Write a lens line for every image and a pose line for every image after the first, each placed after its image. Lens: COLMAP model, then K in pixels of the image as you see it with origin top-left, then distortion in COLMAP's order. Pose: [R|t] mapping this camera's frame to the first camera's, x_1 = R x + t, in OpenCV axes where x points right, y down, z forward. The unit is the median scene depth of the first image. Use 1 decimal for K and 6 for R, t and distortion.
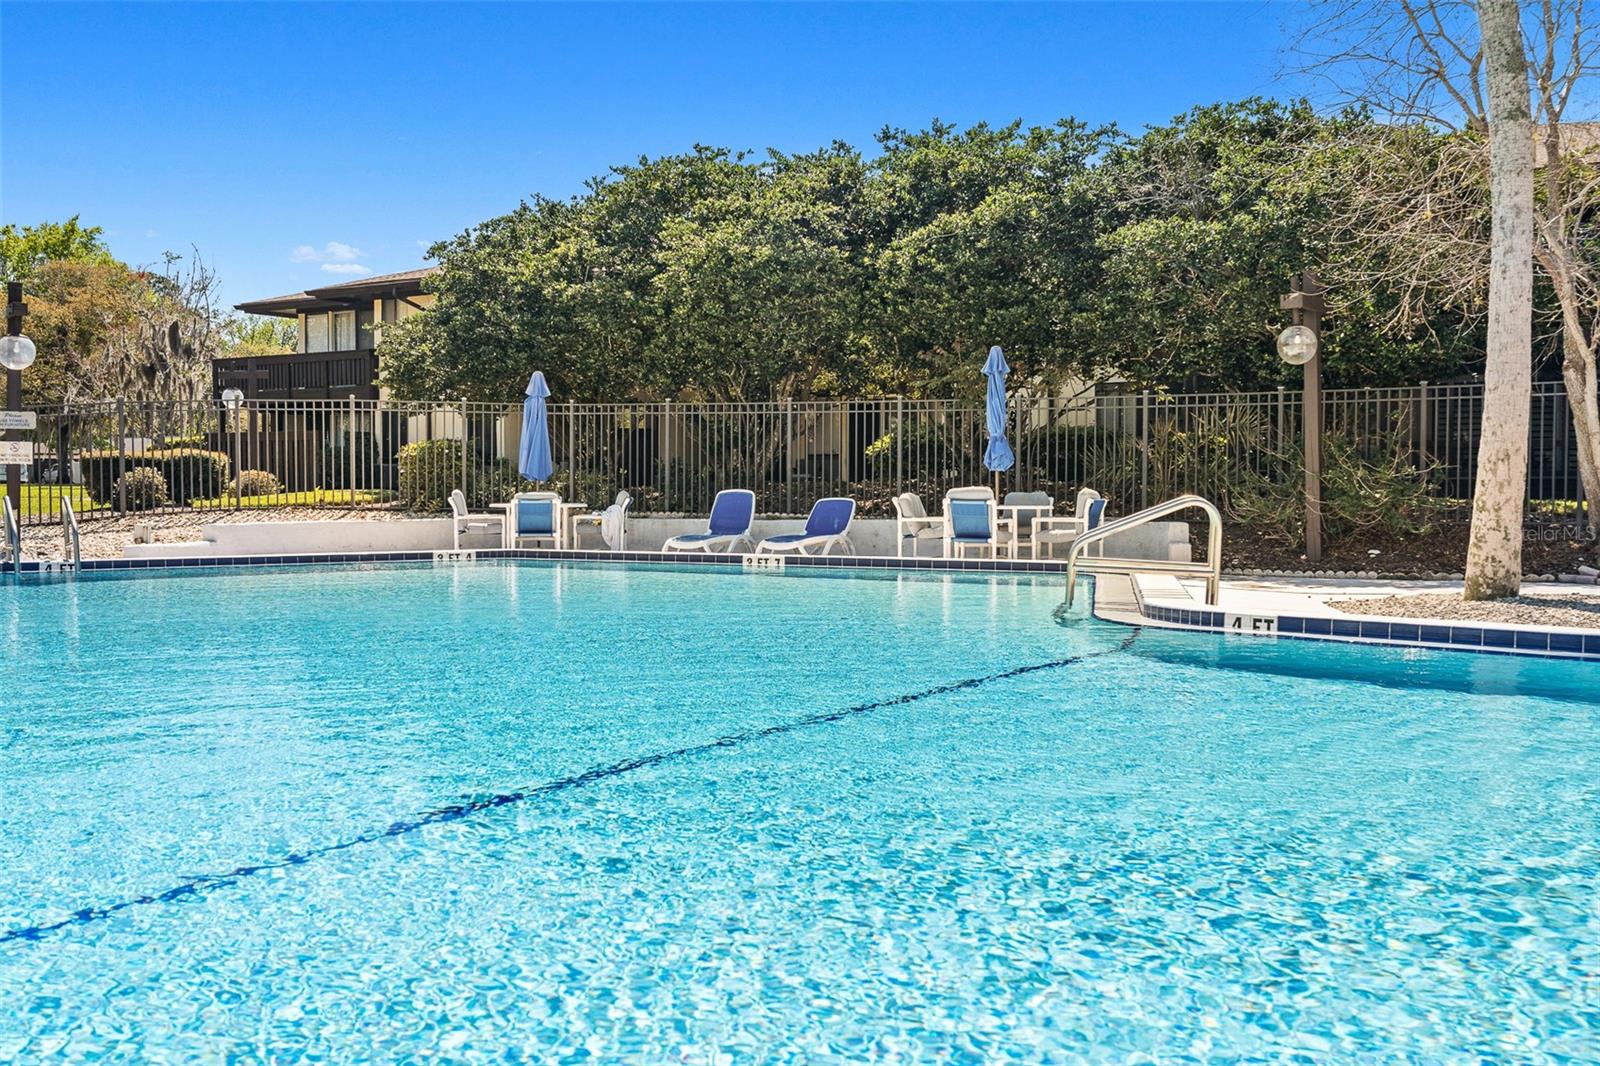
lens RADIAL K [[1422.4, 0, 800.1], [0, 1422.4, 529.7], [0, 0, 1]] dist [0.000993, 0.006073]
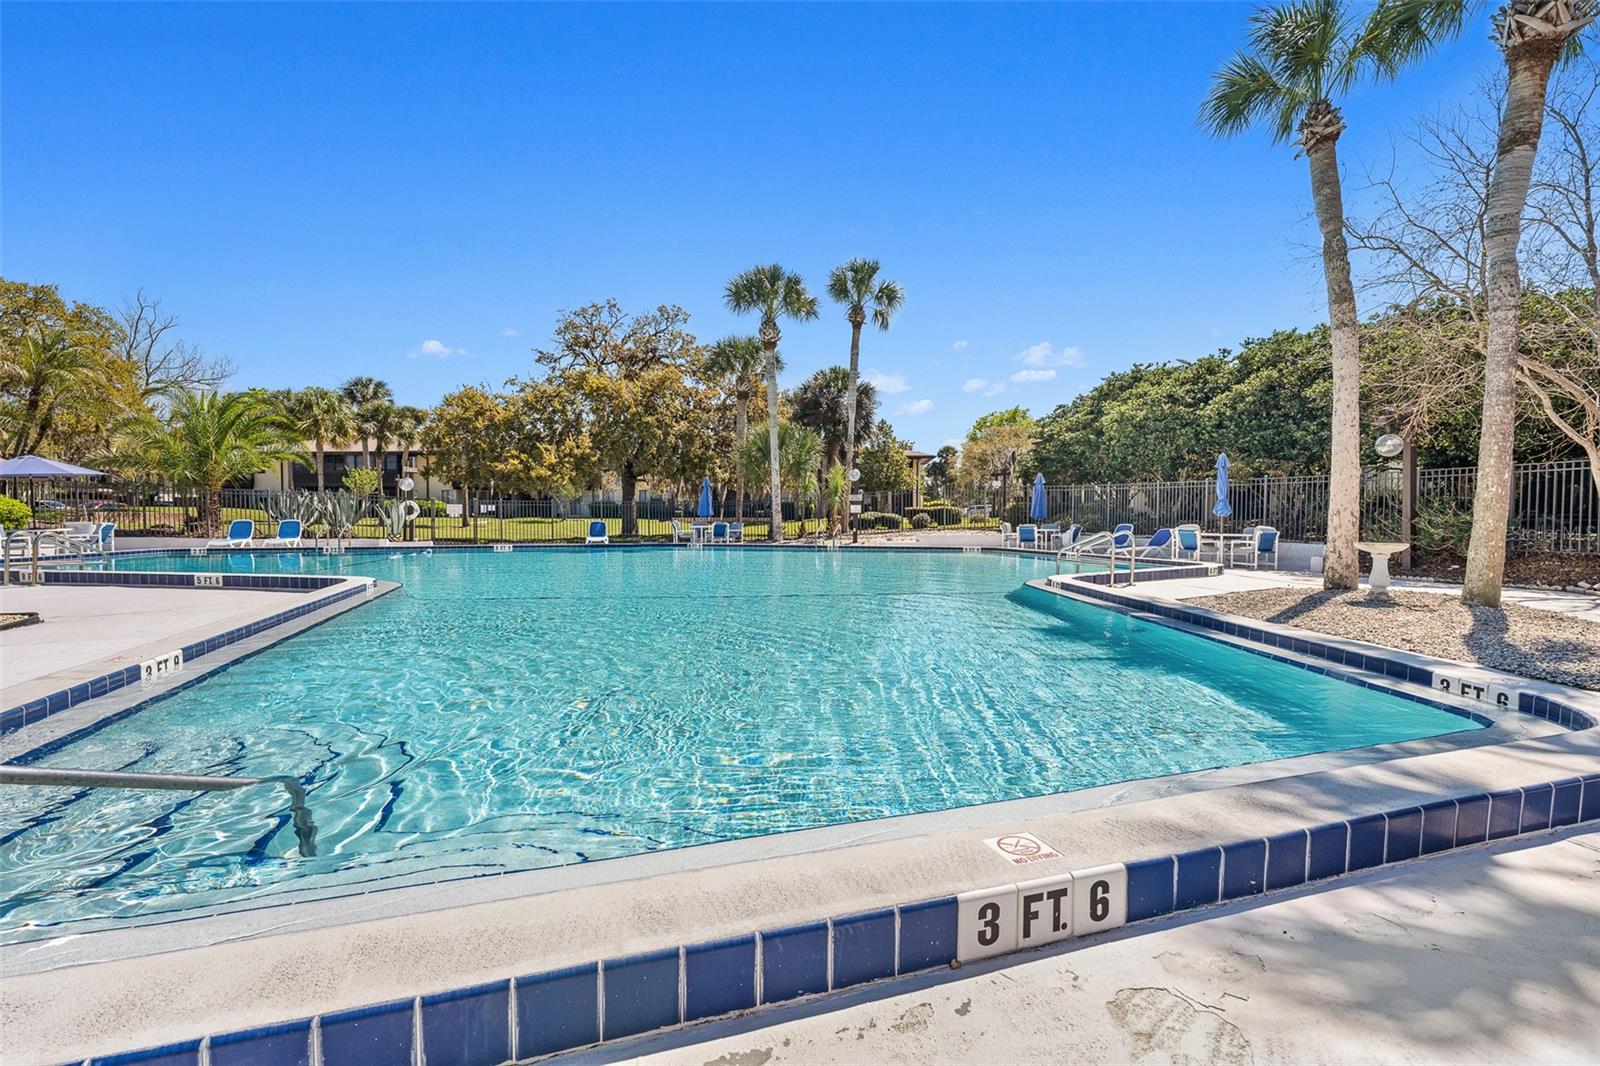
lens RADIAL K [[722.5, 0, 799.2], [0, 722.5, 532.8], [0, 0, 1]] dist [-0.009409, 0.003948]
pose [[0.657463, 0.023412, -0.753123, 0.502992], [-0.036614, 0.999329, -0.000898, 0.004175], [0.752597, 0.028165, 0.657879, -0.108489]]
